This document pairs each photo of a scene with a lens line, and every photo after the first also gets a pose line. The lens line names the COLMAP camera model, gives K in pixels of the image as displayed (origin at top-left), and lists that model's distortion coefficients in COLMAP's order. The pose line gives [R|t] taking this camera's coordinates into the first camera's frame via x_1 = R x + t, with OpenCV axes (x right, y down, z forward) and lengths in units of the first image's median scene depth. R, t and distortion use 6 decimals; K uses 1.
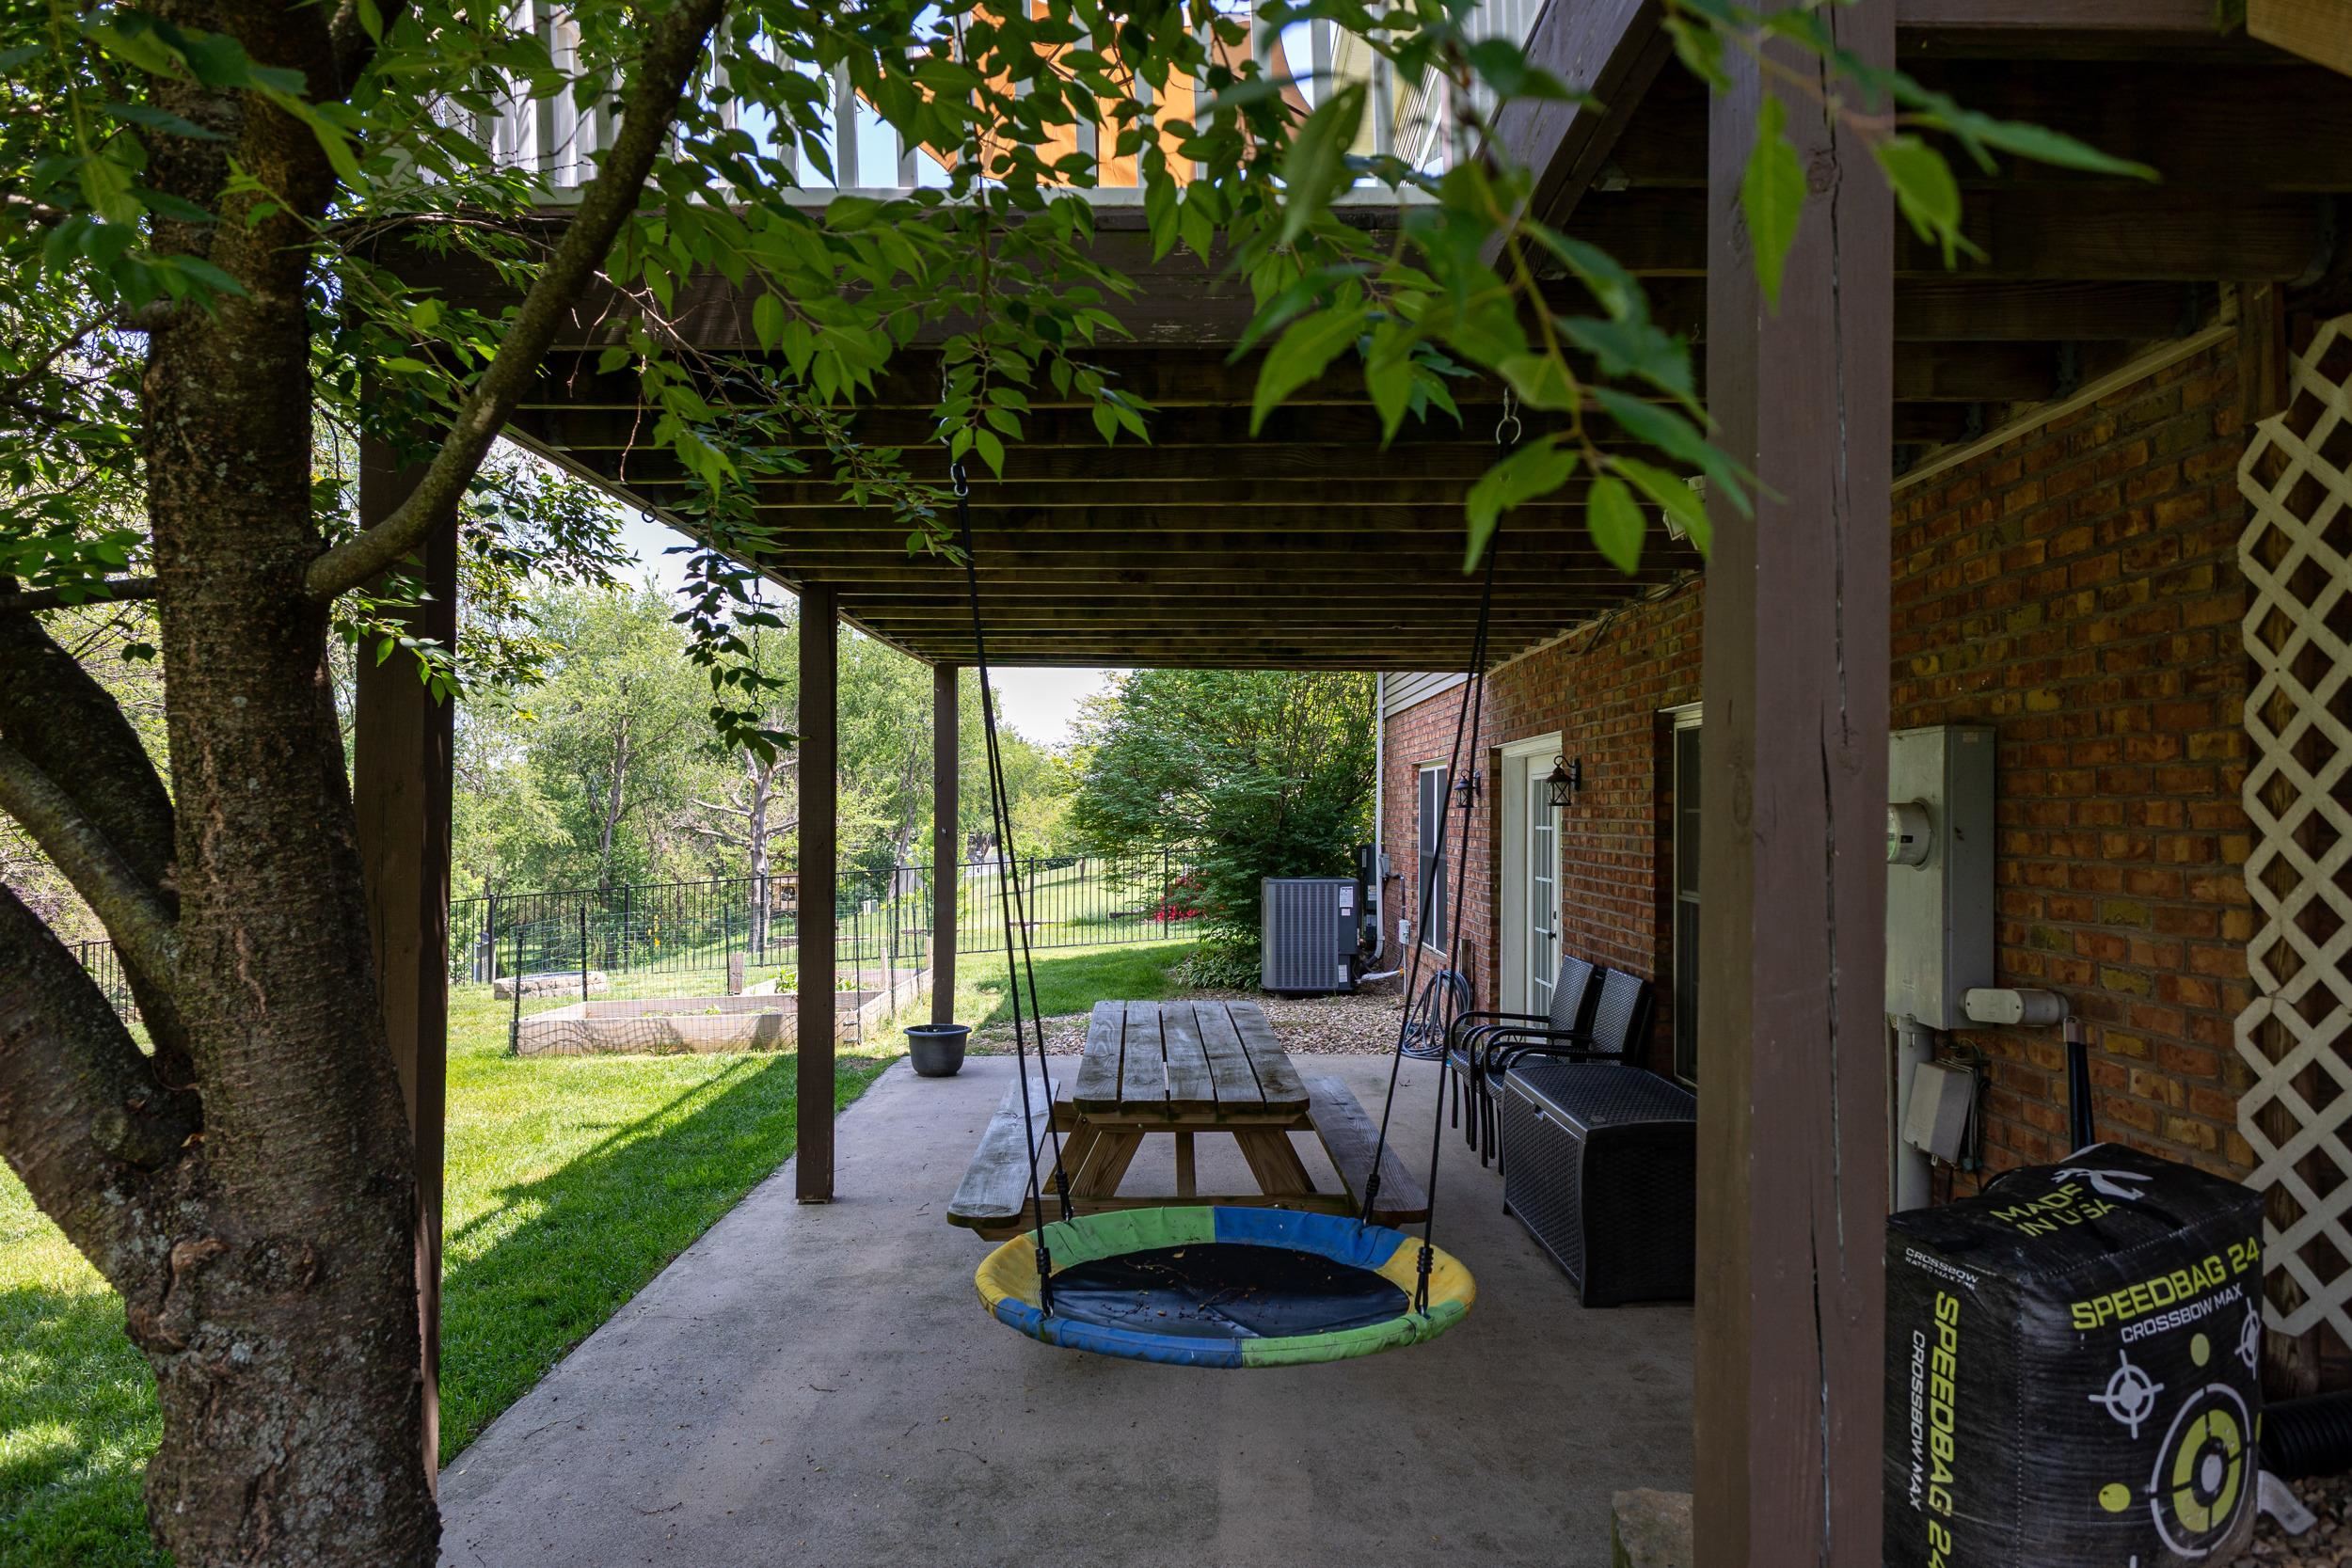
lens RADIAL K [[1486.7, 0, 1176.0], [0, 1486.7, 784.0], [0, 0, 1]] dist [0.000786, -0.000409]
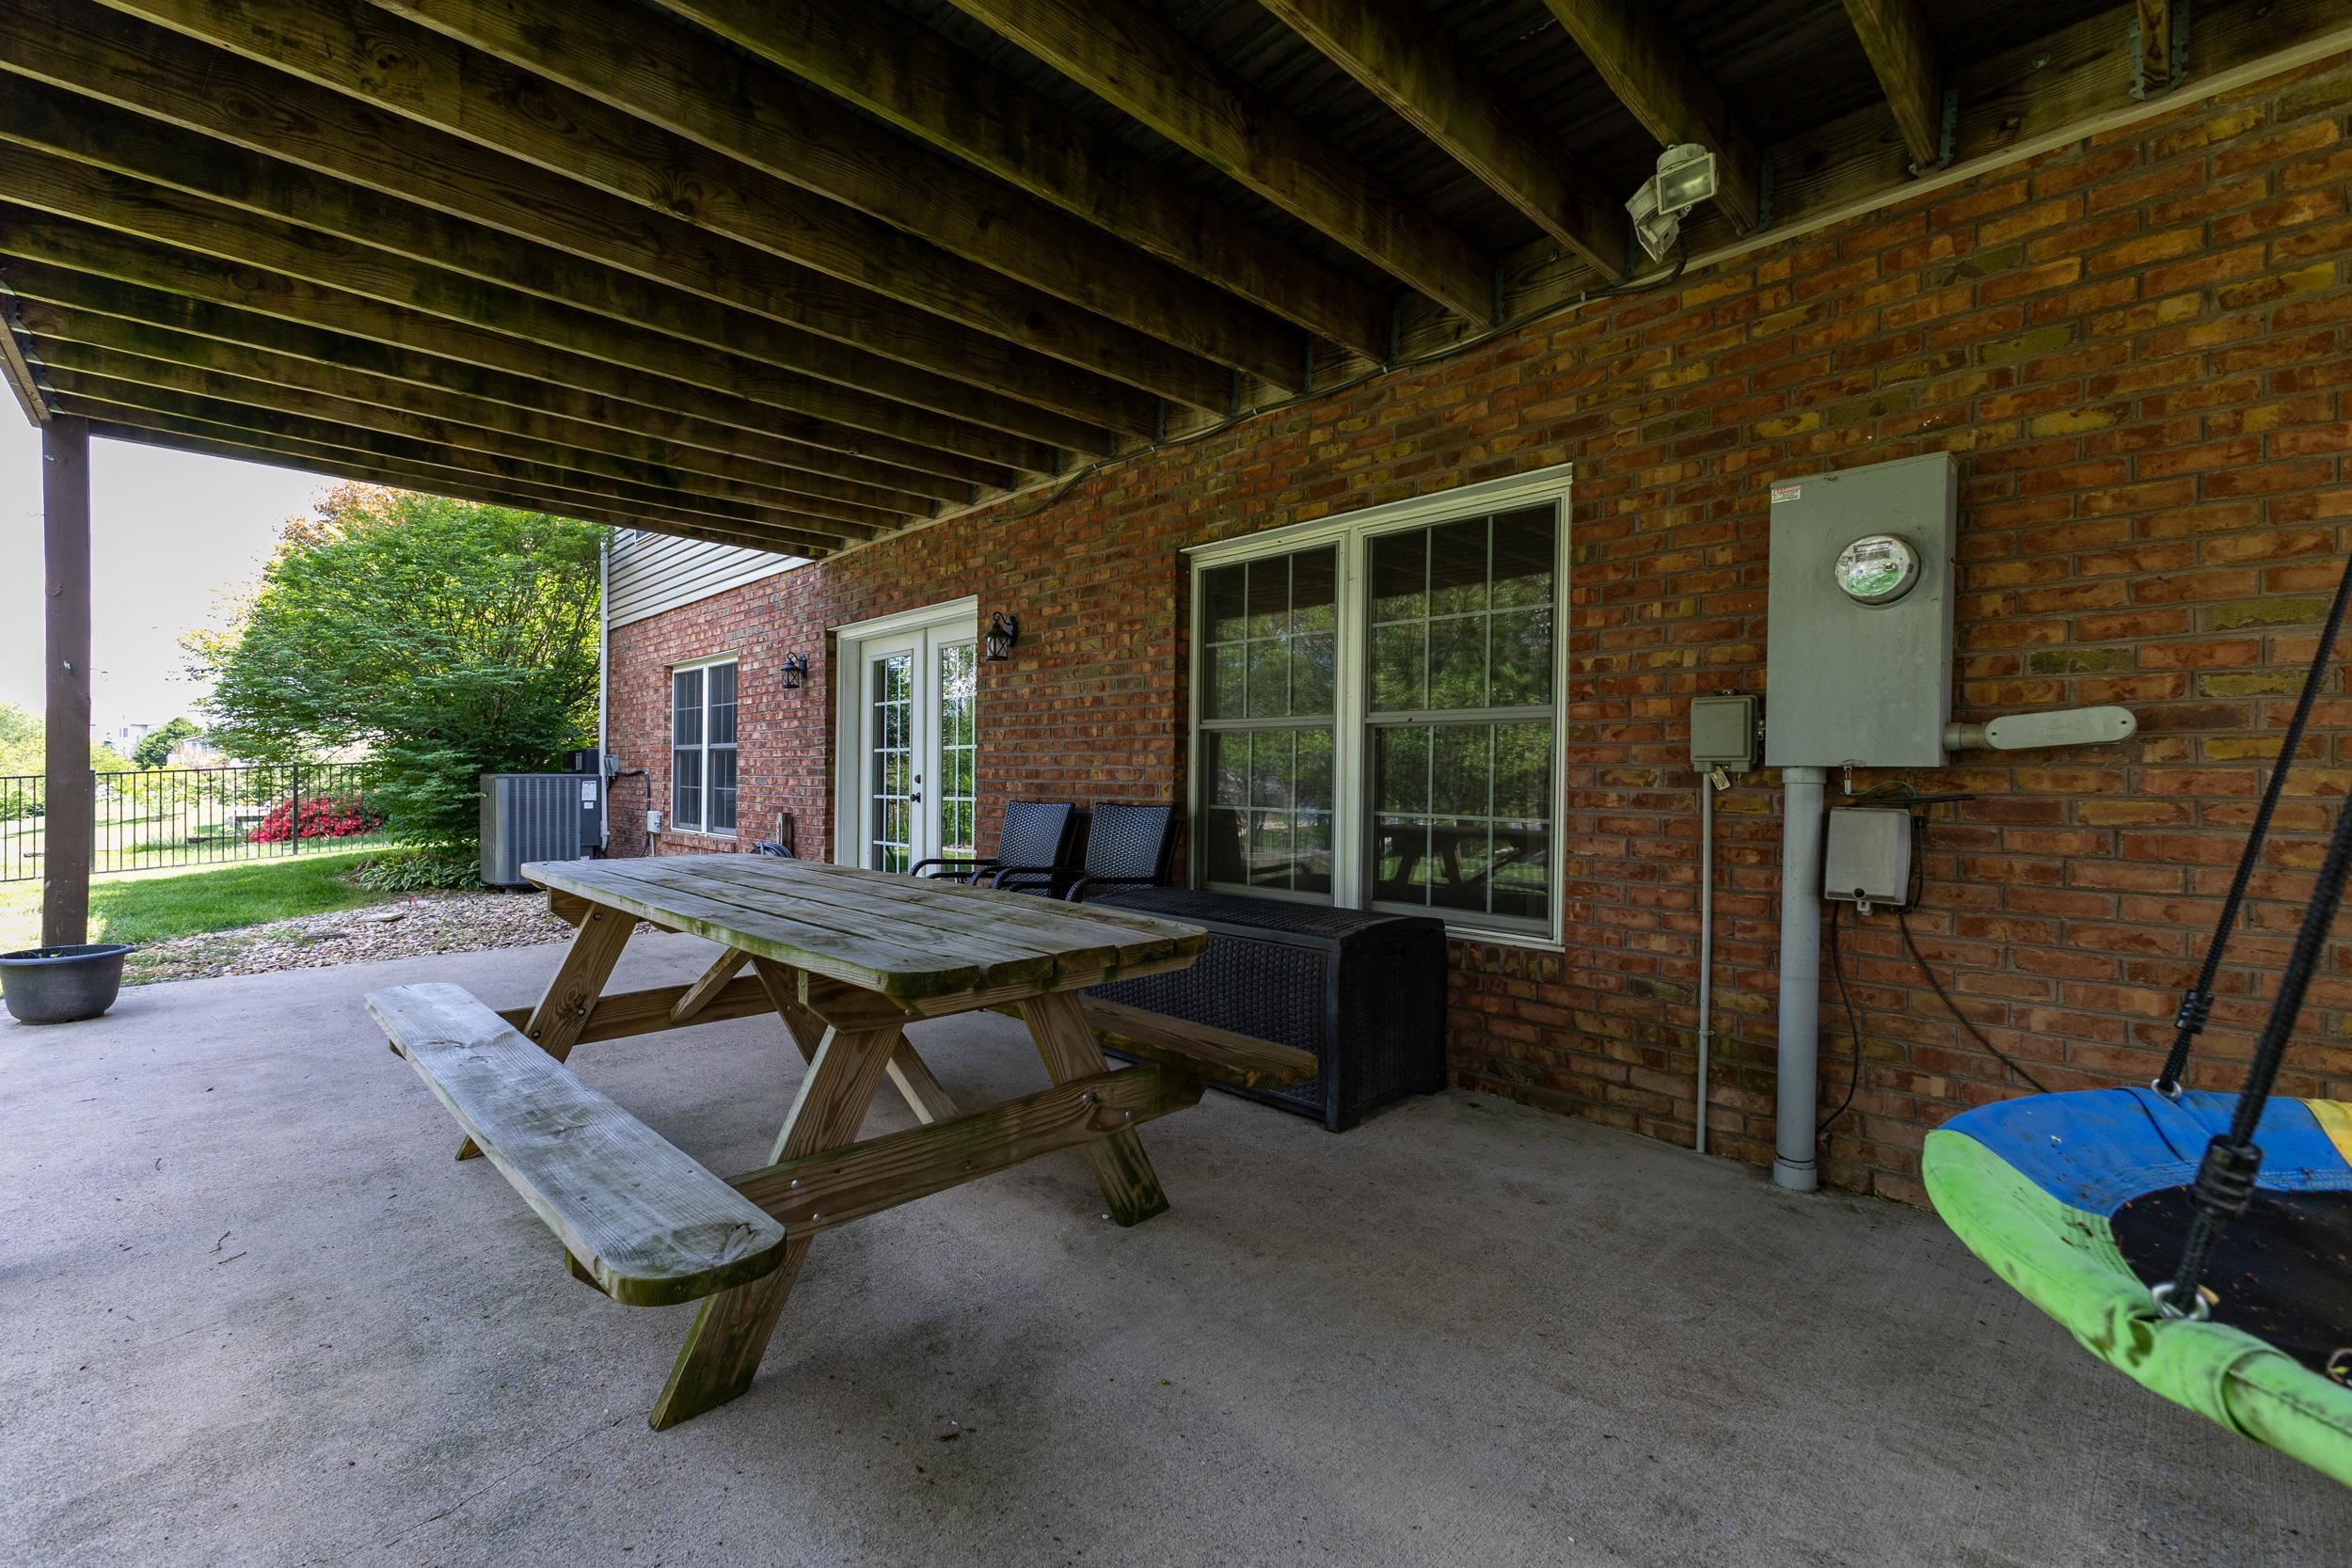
lens RADIAL K [[1000.7, 0, 1176.0], [0, 1000.7, 784.0], [0, 0, 1]] dist [0.009242, -0.000038]
pose [[0.723030, -0.002865, 0.690811, -0.149194], [-0.023504, 0.999310, 0.028745, 0.085435], [-0.690417, -0.037021, 0.722464, 0.437014]]
